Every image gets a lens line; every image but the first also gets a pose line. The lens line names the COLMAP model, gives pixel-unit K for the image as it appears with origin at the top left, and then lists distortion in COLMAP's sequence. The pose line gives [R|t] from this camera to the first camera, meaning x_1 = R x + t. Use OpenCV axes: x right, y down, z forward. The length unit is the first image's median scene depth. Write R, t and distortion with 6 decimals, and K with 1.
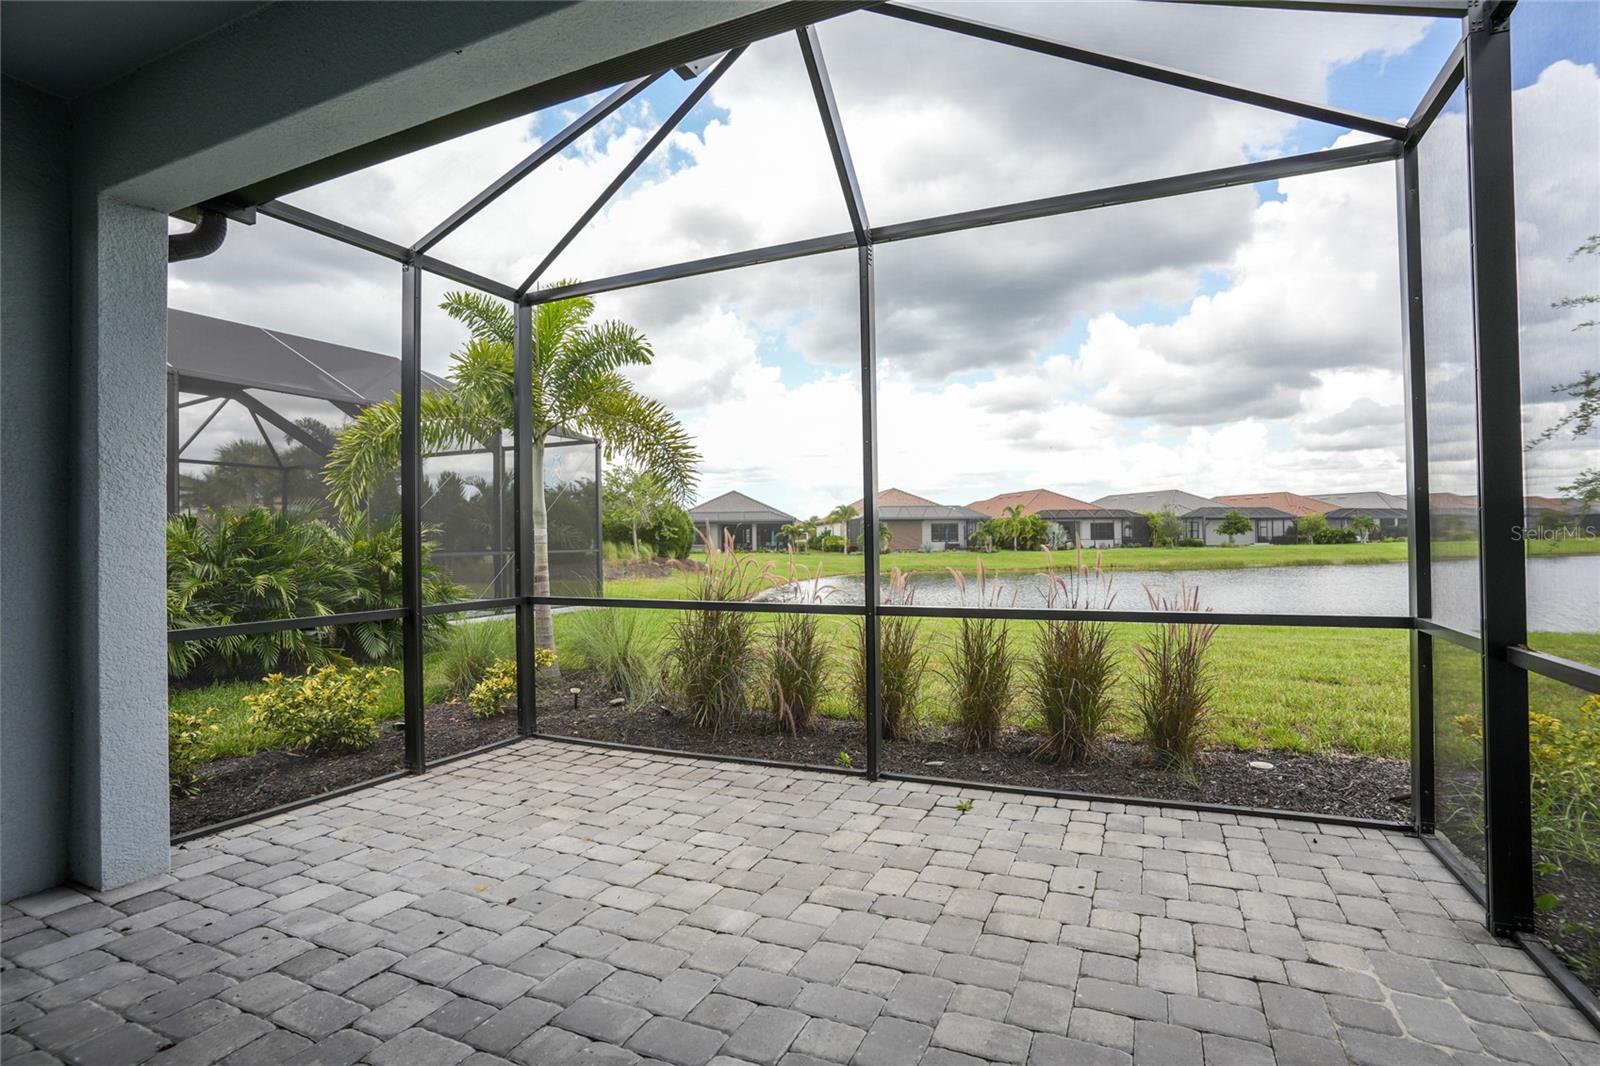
lens RADIAL K [[785.4, 0, 798.6], [0, 785.4, 532.7], [0, 0, 1]] dist [-0.073600, 0.034263]
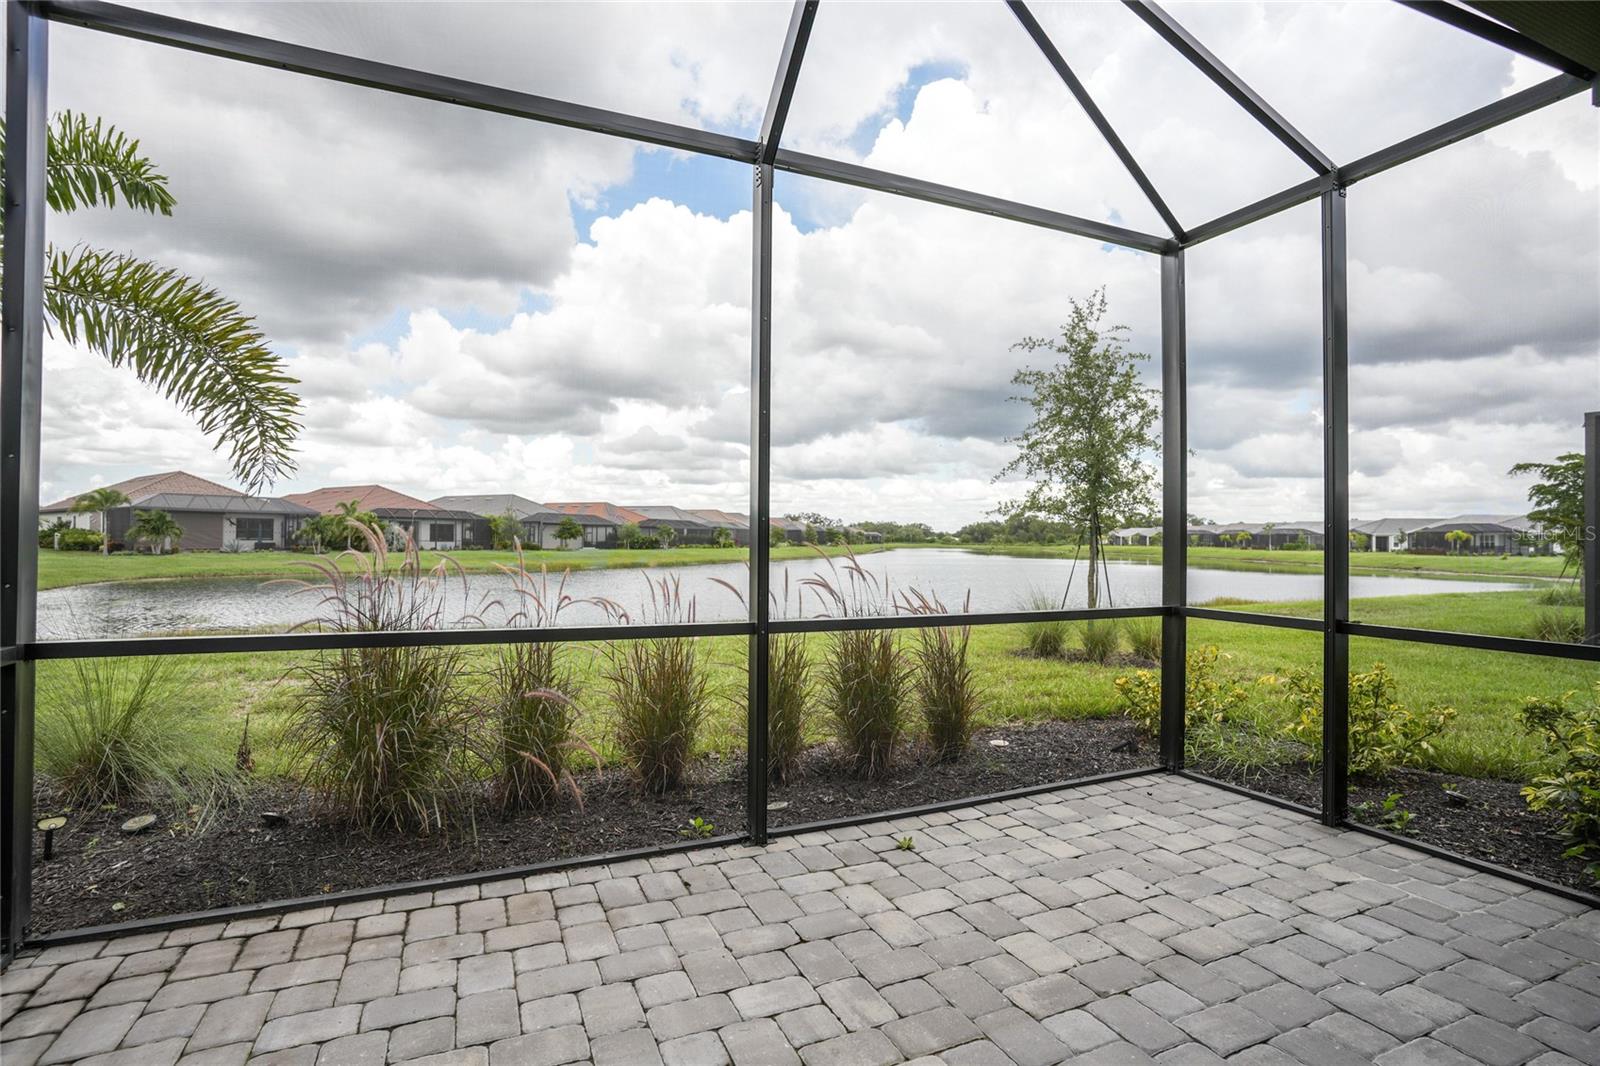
lens RADIAL K [[781.7, 0, 804.0], [0, 781.7, 532.0], [0, 0, 1]] dist [-0.076976, 0.036640]
pose [[0.667848, 0.027684, 0.743783, -0.413869], [-0.024597, 0.999583, -0.015120, 0.011908], [-0.743891, -0.008197, 0.668250, 0.400709]]
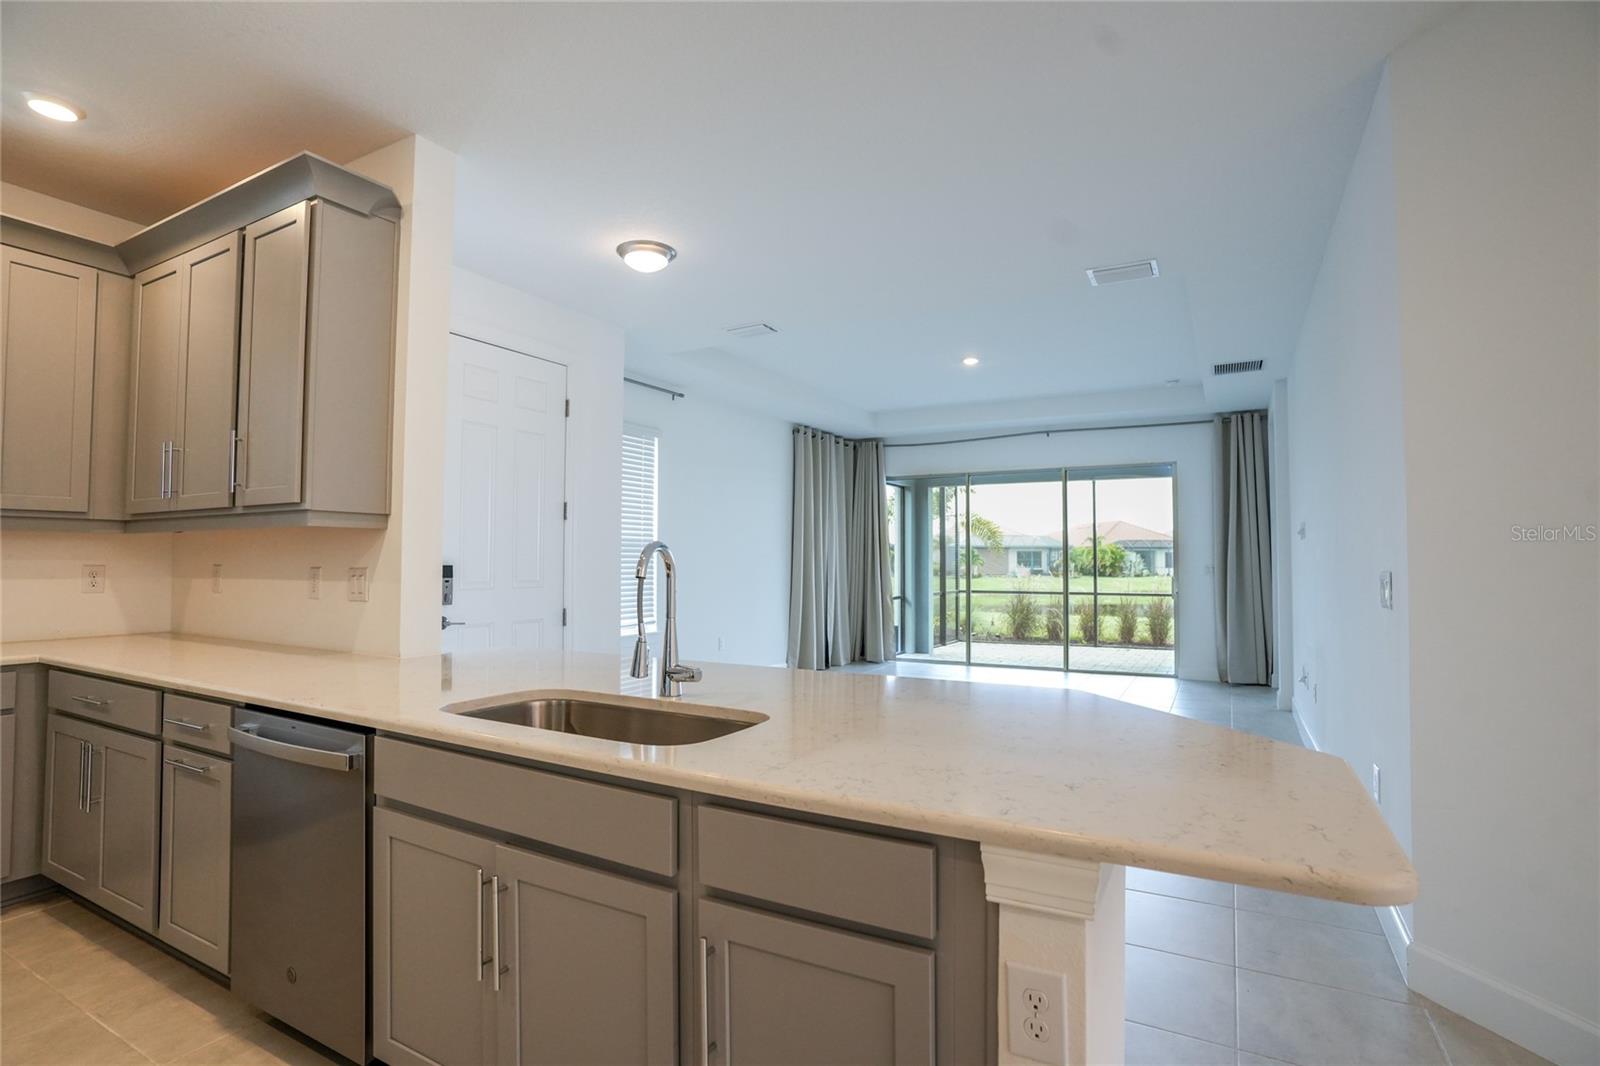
lens RADIAL K [[785.4, 0, 798.6], [0, 785.4, 532.7], [0, 0, 1]] dist [-0.073600, 0.034263]
pose [[0.996379, 0.013583, -0.083928, -0.770903], [-0.015952, 0.999491, -0.027614, -0.034422], [0.083511, 0.028853, 0.996089, -2.055096]]
